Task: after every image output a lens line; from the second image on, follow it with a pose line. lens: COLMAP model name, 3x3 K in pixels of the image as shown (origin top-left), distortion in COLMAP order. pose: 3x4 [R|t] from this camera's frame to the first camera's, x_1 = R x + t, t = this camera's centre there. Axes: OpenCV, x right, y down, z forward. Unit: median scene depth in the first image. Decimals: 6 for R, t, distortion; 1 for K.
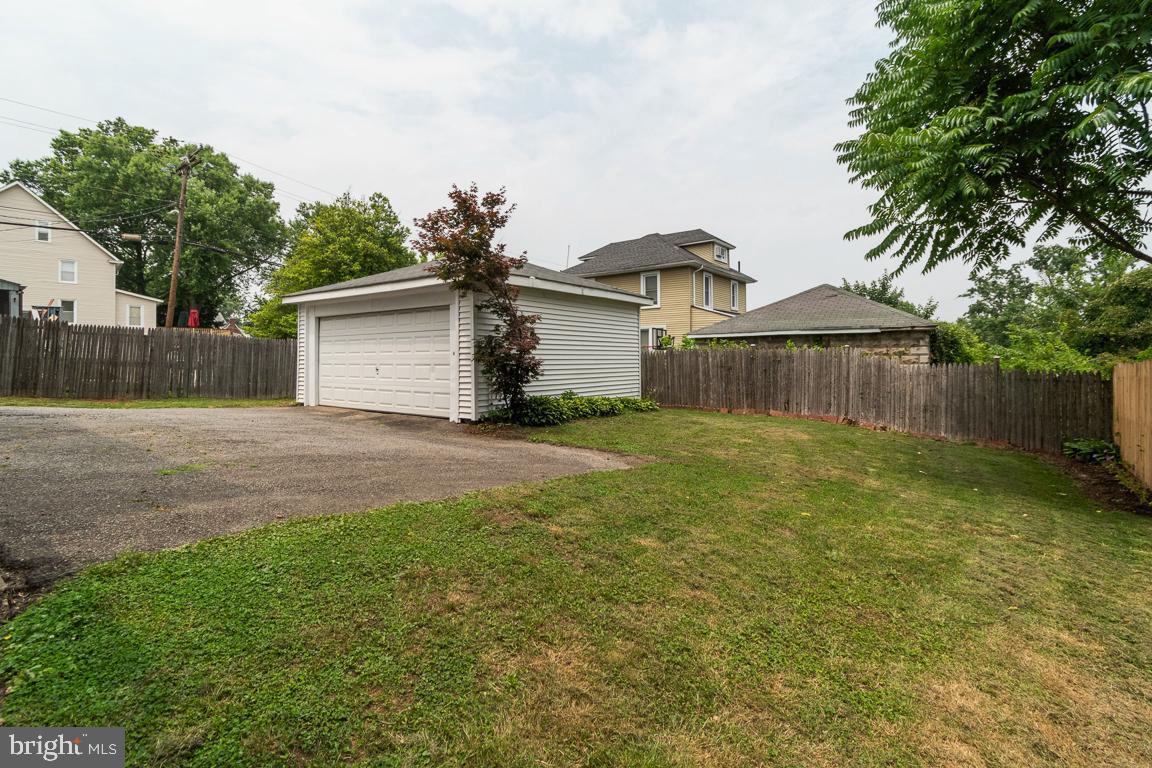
lens RADIAL K [[527.3, 0, 575.4], [0, 527.3, 352.4], [0, 0, 1]] dist [-0.000868, -0.000201]
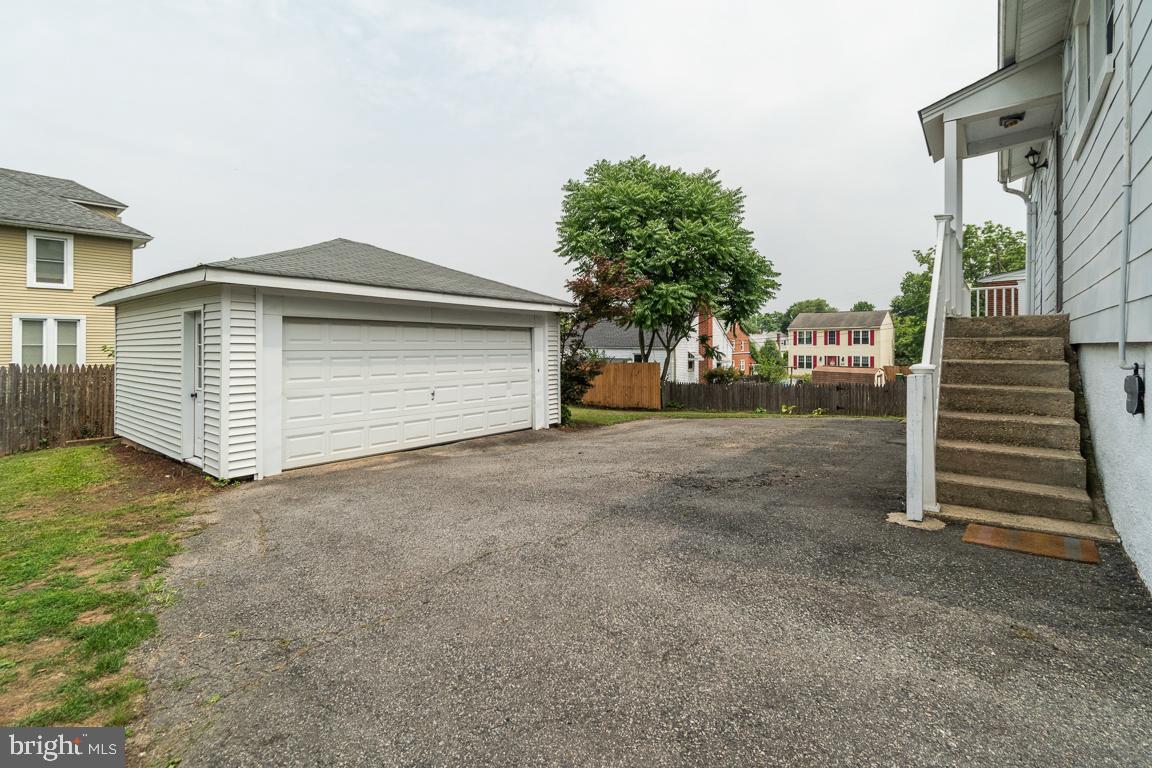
lens RADIAL K [[527.3, 0, 575.4], [0, 527.3, 352.4], [0, 0, 1]] dist [-0.000868, -0.000201]
pose [[0.033919, -0.007176, 0.999399, -1.150203], [-0.013620, 0.999878, 0.007642, -0.039663], [-0.999332, -0.013871, 0.033817, 0.732828]]
